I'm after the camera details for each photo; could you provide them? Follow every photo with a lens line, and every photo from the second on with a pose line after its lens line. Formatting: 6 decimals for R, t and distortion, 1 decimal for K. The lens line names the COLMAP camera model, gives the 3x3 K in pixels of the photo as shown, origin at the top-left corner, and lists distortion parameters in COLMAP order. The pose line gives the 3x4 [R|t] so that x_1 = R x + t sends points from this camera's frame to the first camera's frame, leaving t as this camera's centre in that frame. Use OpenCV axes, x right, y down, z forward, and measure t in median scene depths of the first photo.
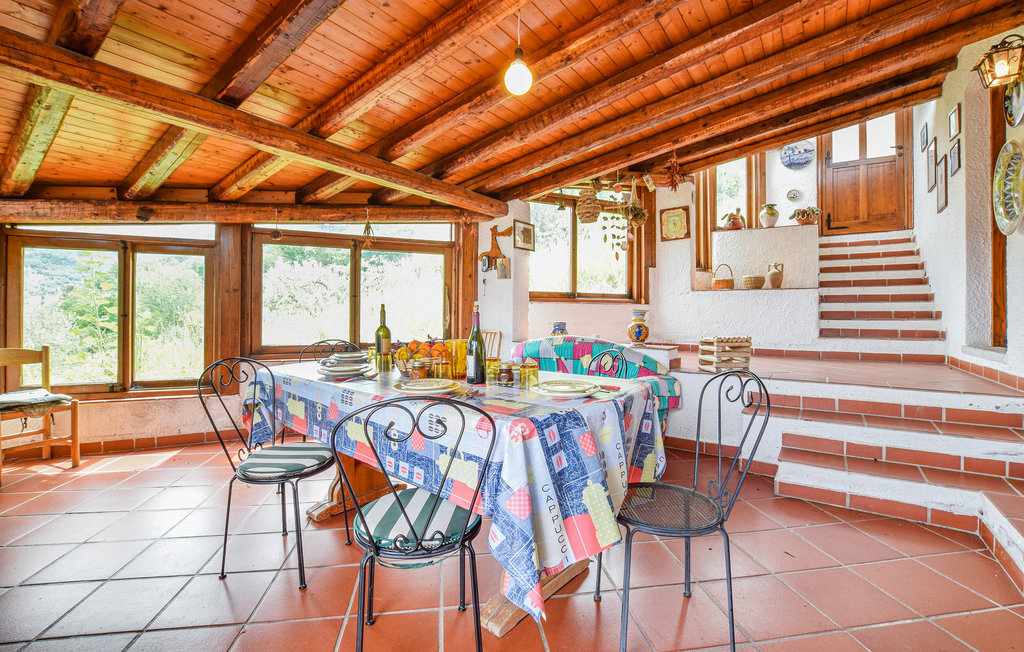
lens RADIAL K [[447.1, 0, 512.0], [0, 447.1, 326.0], [0, 0, 1]] dist [0.000127, 0.000045]
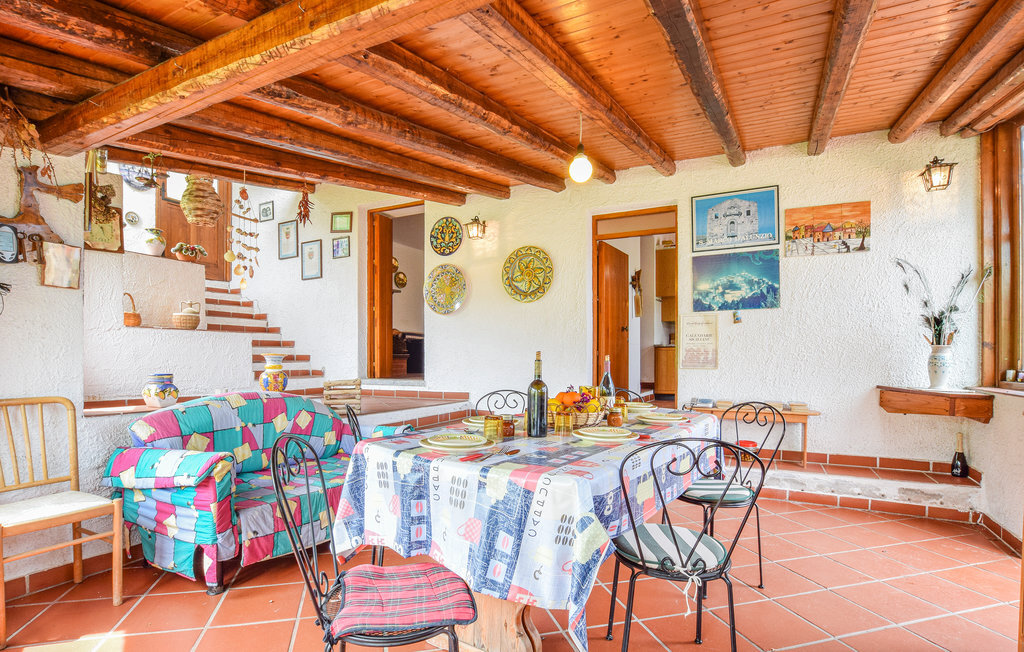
lens RADIAL K [[468.7, 0, 511.4], [0, 468.7, 361.6], [0, 0, 1]] dist [0.000174, -0.000055]
pose [[-0.042960, -0.010216, 0.999025, -0.534761], [0.022137, 0.999693, 0.011175, -0.020545], [-0.998832, 0.022595, -0.042721, 0.543622]]
